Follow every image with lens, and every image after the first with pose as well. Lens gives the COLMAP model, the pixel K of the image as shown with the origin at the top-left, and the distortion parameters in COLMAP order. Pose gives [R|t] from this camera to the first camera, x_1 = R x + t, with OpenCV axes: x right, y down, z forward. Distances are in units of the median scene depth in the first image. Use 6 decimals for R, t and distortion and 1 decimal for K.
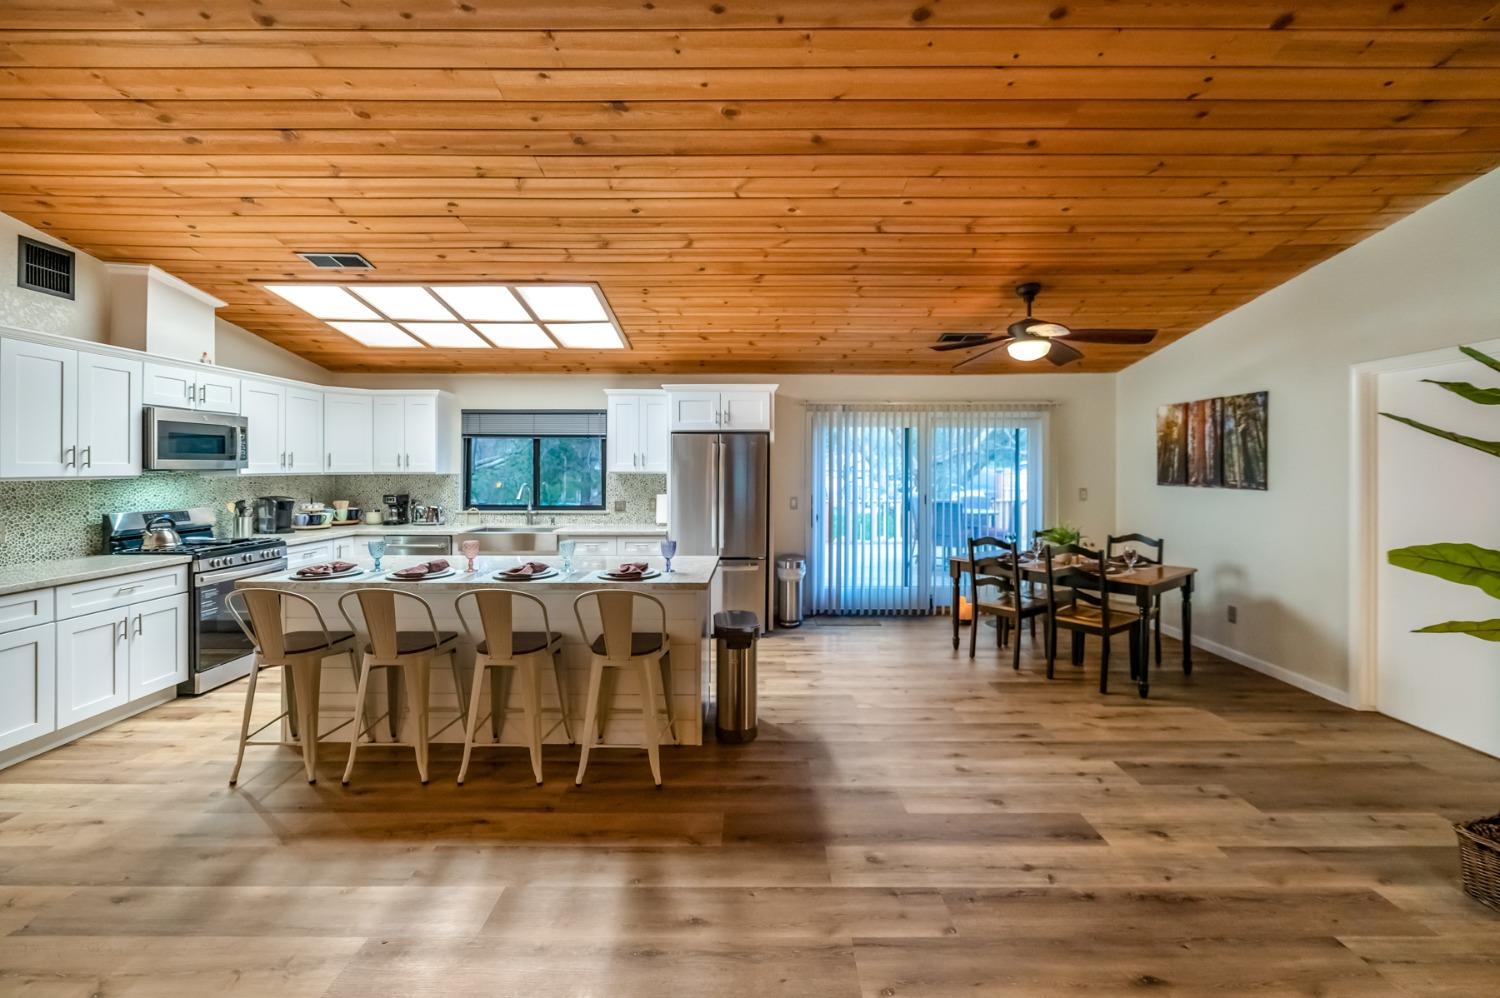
lens RADIAL K [[601.6, 0, 731.2], [0, 601.6, 468.2], [0, 0, 1]] dist [-0.000999, -0.002093]
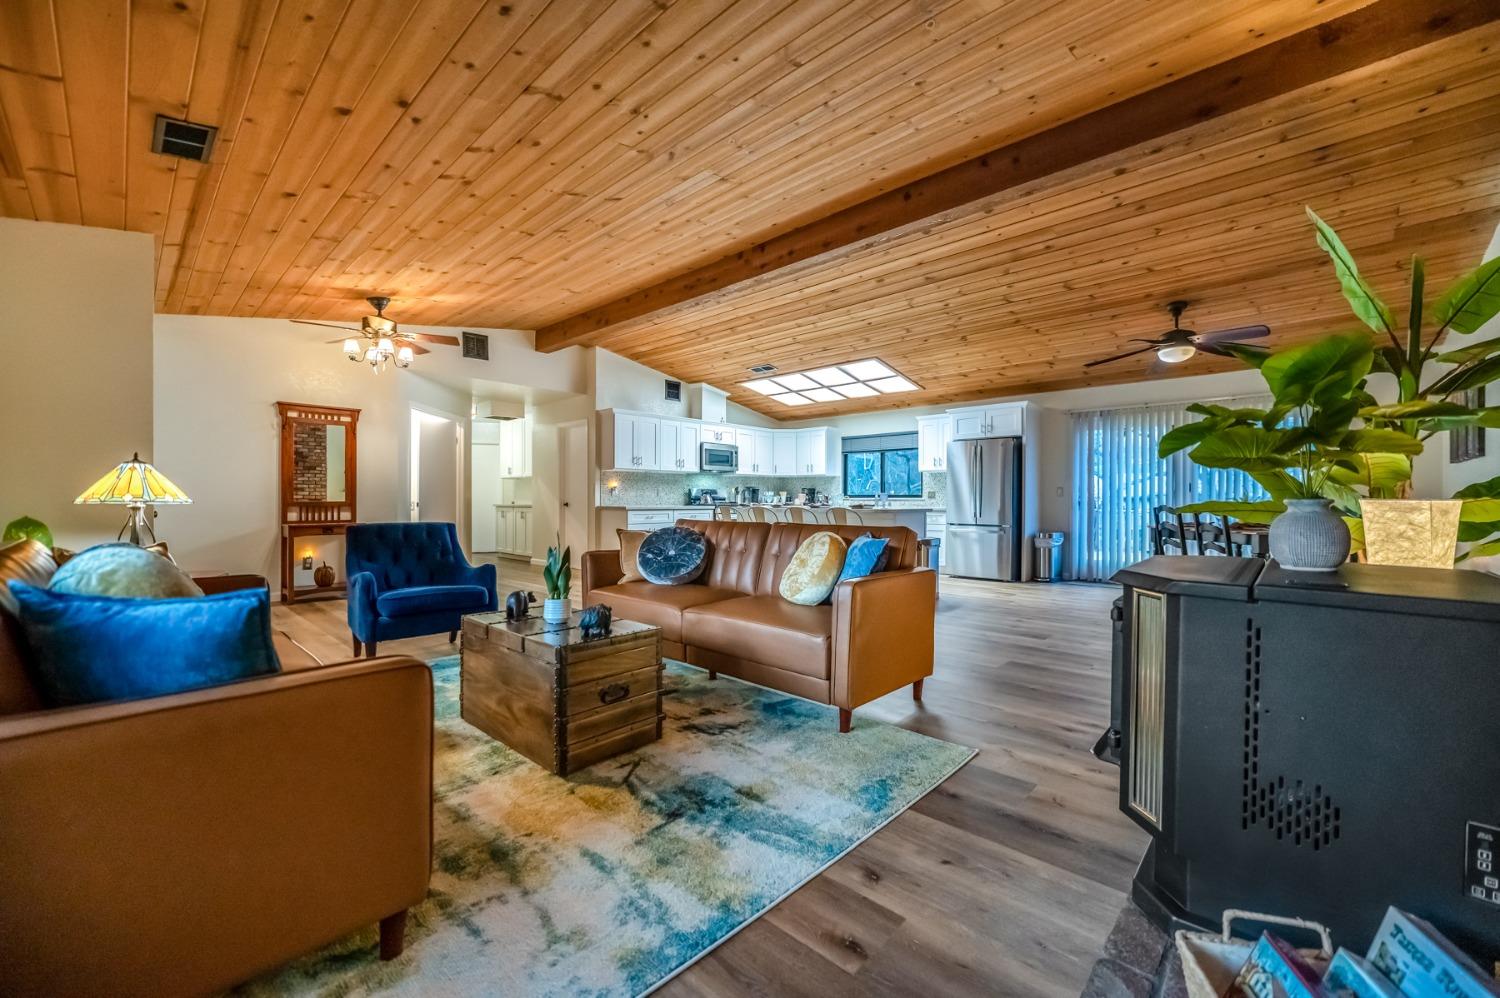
lens RADIAL K [[601.6, 0, 745.3], [0, 601.6, 506.0], [0, 0, 1]] dist [-0.000999, -0.002093]
pose [[0.725120, 0.006398, -0.688593, 0.678774], [-0.001446, 0.999969, 0.007768, 0.108959], [0.688621, -0.004637, 0.725107, -0.519684]]
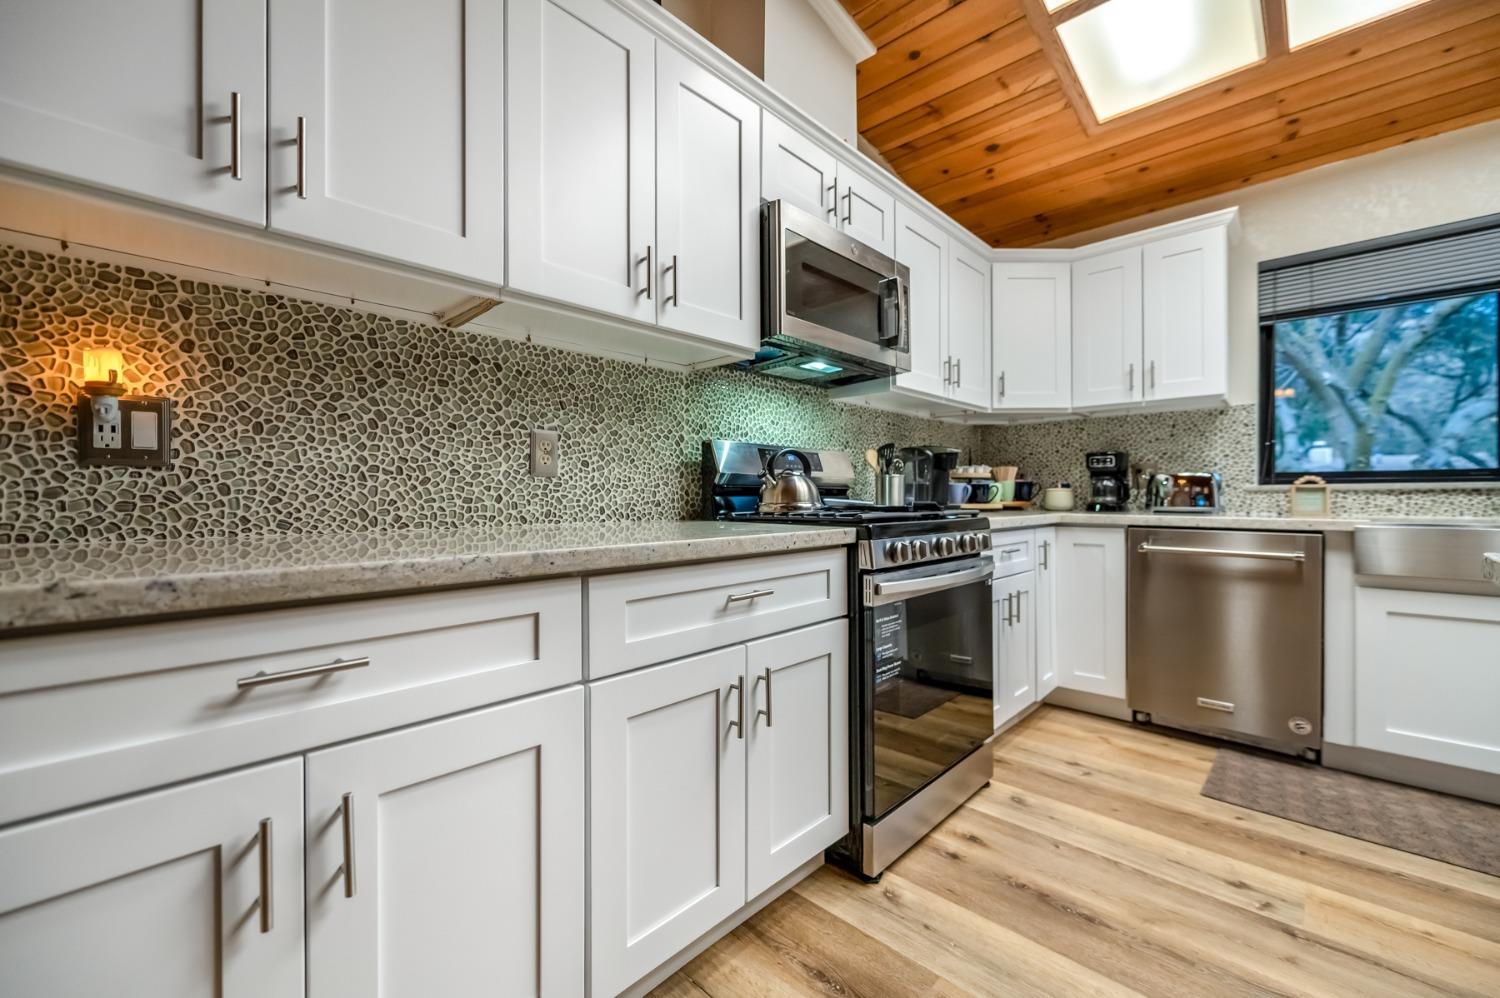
lens RADIAL K [[601.6, 0, 749.5], [0, 601.6, 493.8], [0, 0, 1]] dist [-0.000999, -0.002093]
pose [[0.731553, -0.004975, -0.681766, -0.578791], [0.003486, 0.999988, -0.003557, 0.106376], [0.681775, 0.000225, 0.731562, 0.562975]]
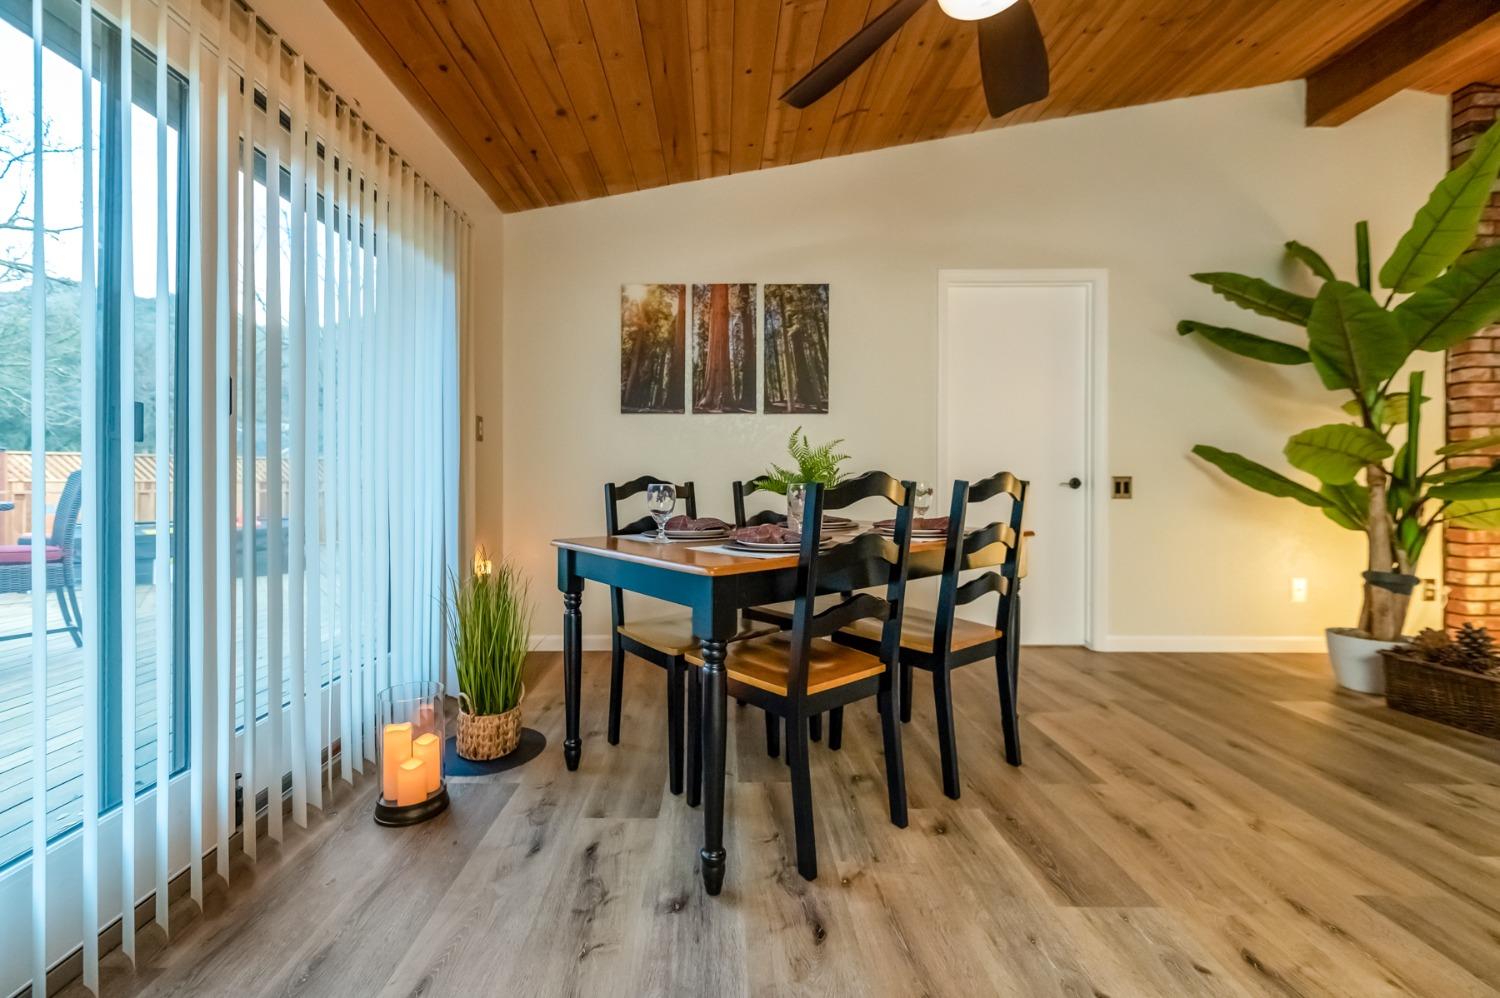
lens RADIAL K [[601.6, 0, 741.5], [0, 601.6, 491.5], [0, 0, 1]] dist [-0.000999, -0.002093]
pose [[-0.016616, -0.005714, 0.999846, 0.109222], [-0.001662, 0.999982, 0.005687, 0.125434], [-0.999861, -0.001567, -0.016625, 1.055133]]
